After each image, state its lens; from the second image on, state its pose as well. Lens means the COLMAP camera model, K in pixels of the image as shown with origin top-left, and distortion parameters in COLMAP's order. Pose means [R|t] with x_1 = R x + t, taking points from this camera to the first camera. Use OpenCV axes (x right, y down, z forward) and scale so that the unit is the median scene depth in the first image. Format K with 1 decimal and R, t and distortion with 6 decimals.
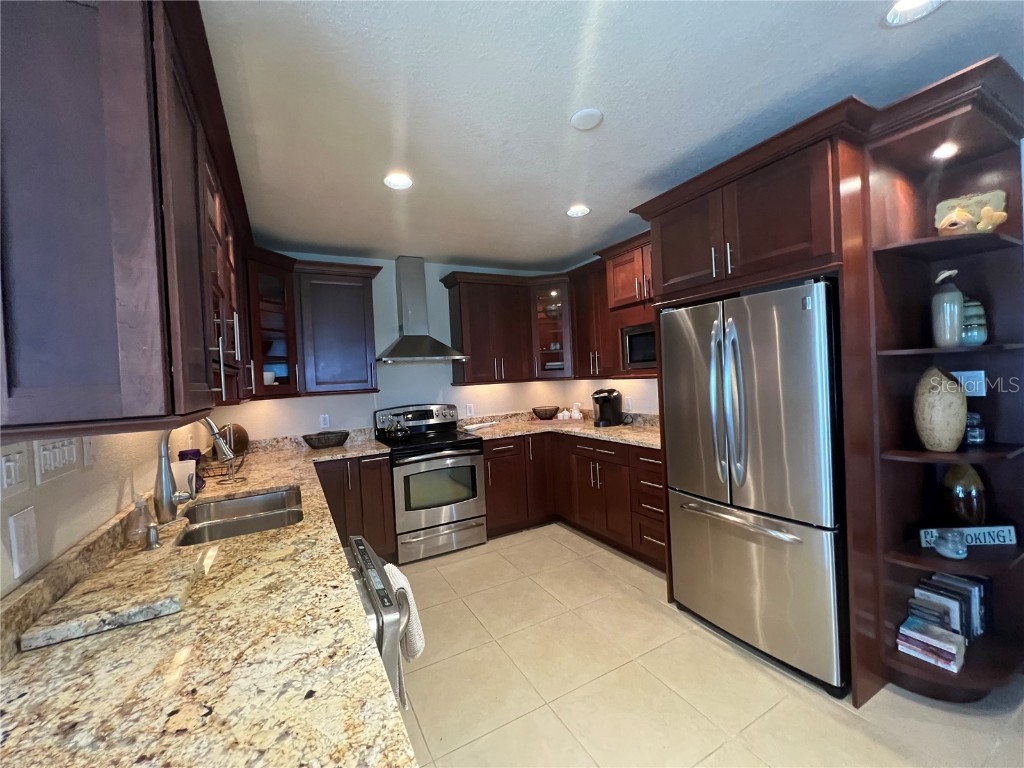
lens RADIAL K [[410.6, 0, 512.0], [0, 410.6, 384.0], [0, 0, 1]] dist [0.001506, 0.000209]
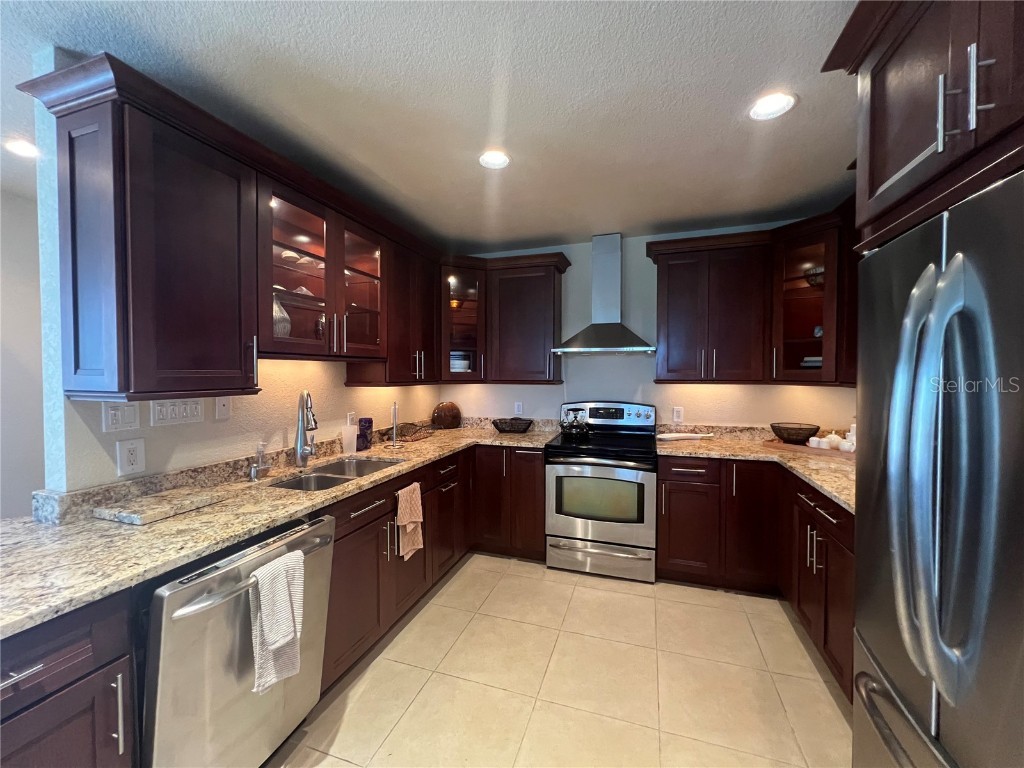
lens RADIAL K [[410.6, 0, 512.0], [0, 410.6, 384.0], [0, 0, 1]] dist [0.001506, 0.000209]
pose [[0.677945, 0.068900, -0.731876, 0.322260], [-0.047385, 0.997623, 0.050024, -0.025570], [0.733583, 0.000766, 0.679599, 0.274396]]
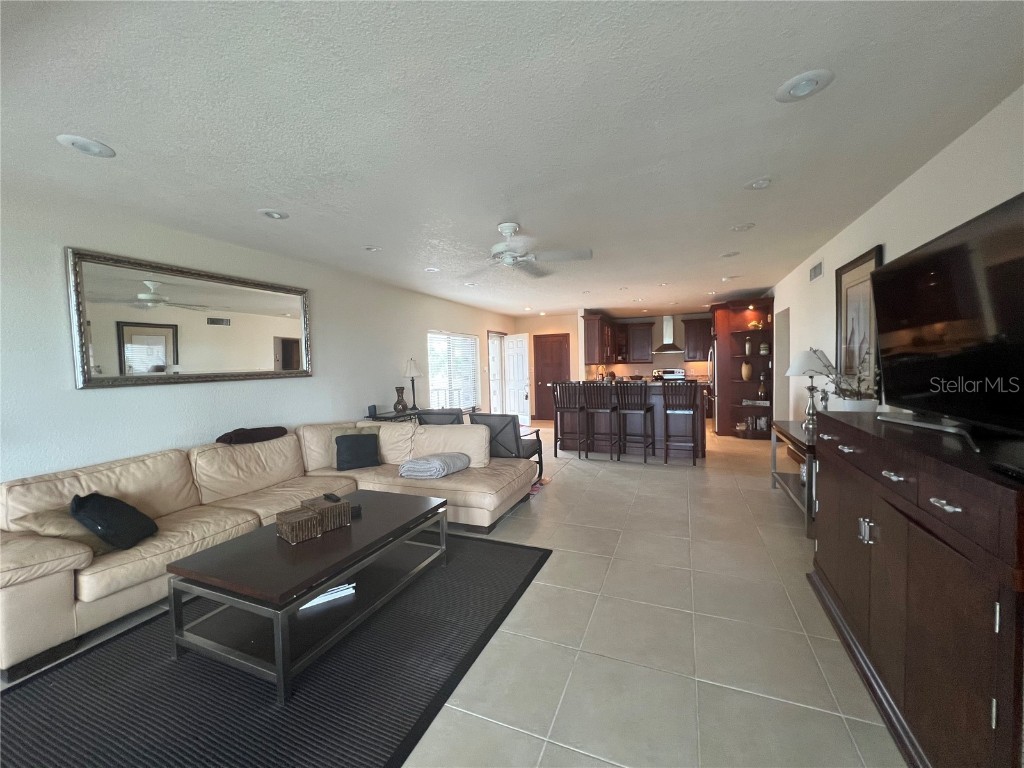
lens RADIAL K [[410.6, 0, 512.0], [0, 410.6, 384.0], [0, 0, 1]] dist [0.001506, 0.000209]
pose [[0.612653, 0.069575, -0.787284, 1.514022], [-0.016428, 0.997024, 0.075326, -0.040172], [0.790181, -0.033216, 0.611973, -1.784309]]
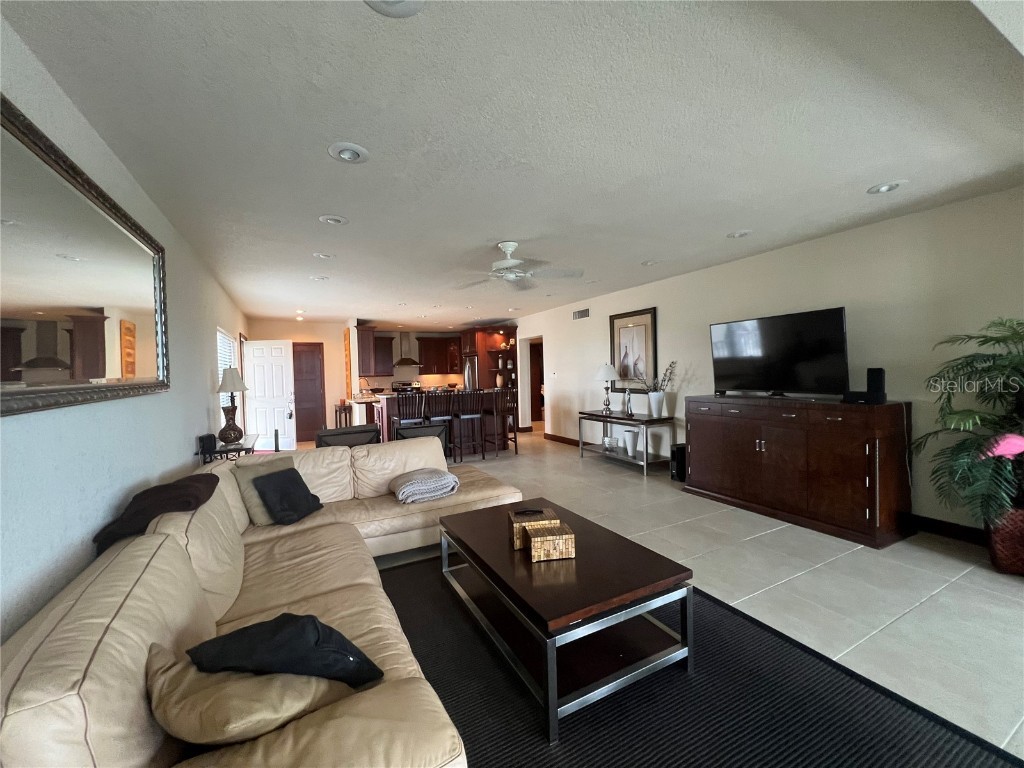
lens RADIAL K [[410.6, 0, 512.0], [0, 410.6, 384.0], [0, 0, 1]] dist [0.001506, 0.000209]
pose [[0.999380, 0.023087, -0.026573, 0.715770], [-0.022670, 0.999617, 0.015903, 0.008459], [0.026930, -0.015290, 0.999520, -2.275477]]
